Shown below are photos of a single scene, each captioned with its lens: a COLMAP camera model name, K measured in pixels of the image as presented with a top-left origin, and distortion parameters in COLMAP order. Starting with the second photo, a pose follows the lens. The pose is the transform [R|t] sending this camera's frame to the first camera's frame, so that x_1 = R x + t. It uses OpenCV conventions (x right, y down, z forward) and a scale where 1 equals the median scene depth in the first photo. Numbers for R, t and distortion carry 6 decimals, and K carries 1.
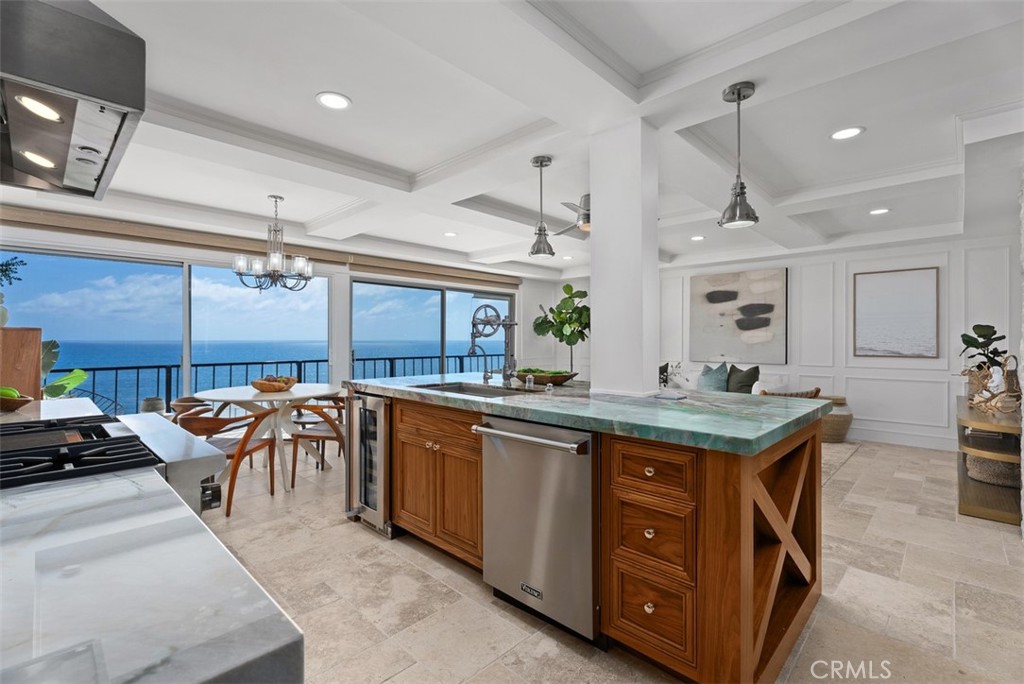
lens RADIAL K [[454.6, 0, 506.4], [0, 454.6, 338.9], [0, 0, 1]] dist [0.002143, 0.000341]
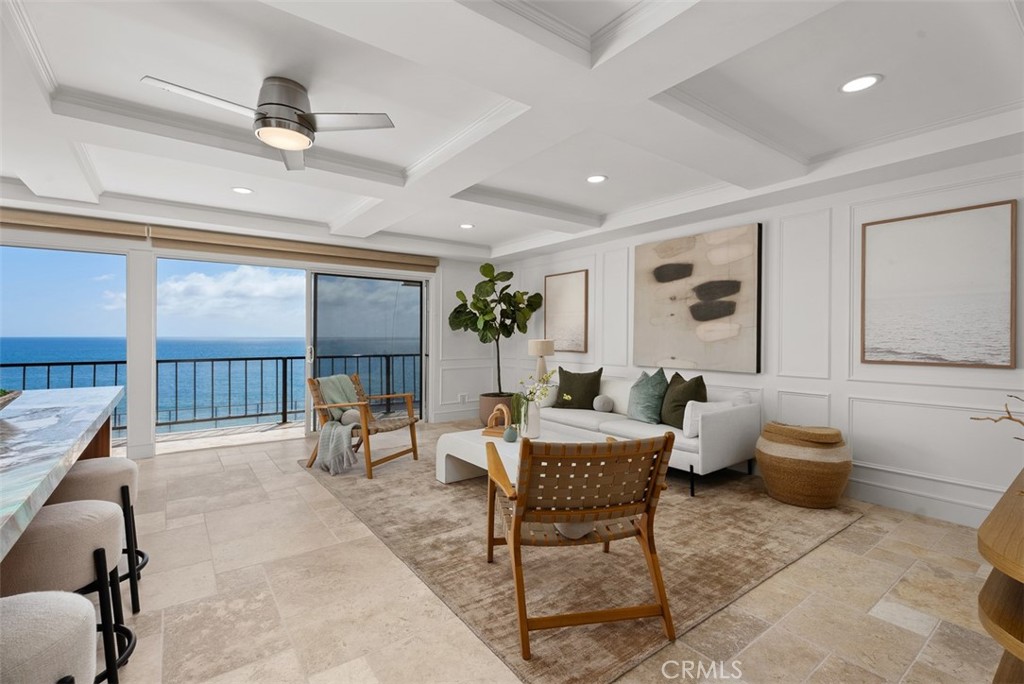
lens RADIAL K [[440.4, 0, 515.5], [0, 440.4, 338.2], [0, 0, 1]] dist [-0.004087, -0.000273]
pose [[0.986003, 0.000919, -0.166728, 0.466774], [0.000301, 0.999973, 0.007292, 0.002217], [0.166730, -0.007240, 0.985976, 0.404326]]
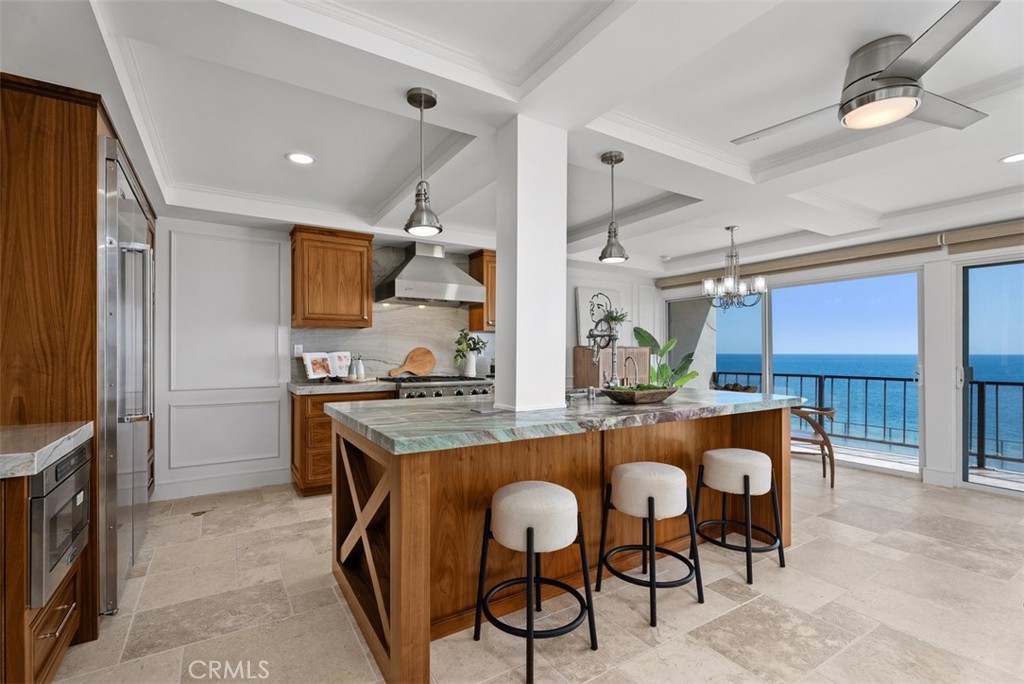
lens RADIAL K [[447.9, 0, 510.7], [0, 447.9, 353.0], [0, 0, 1]] dist [0.001486, 0.000186]
pose [[-0.228463, -0.000555, -0.973552, 0.606223], [-0.000178, 1.000000, -0.000529, 0.003764], [0.973553, 0.000053, -0.228463, 0.611810]]
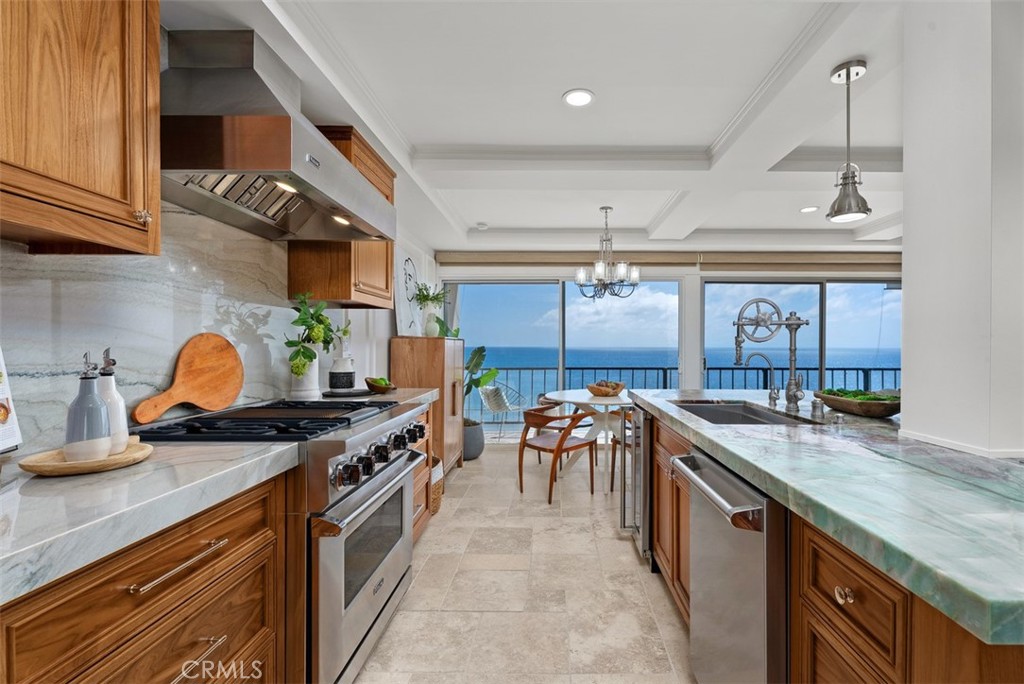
lens RADIAL K [[479.7, 0, 558.5], [0, 479.7, 352.9], [0, 0, 1]] dist [-0.001362, 0.000300]
pose [[0.702194, 0.010964, -0.711901, 0.166425], [-0.000764, 0.999892, 0.014646, 0.001268], [0.711985, -0.009740, 0.702127, 0.133219]]
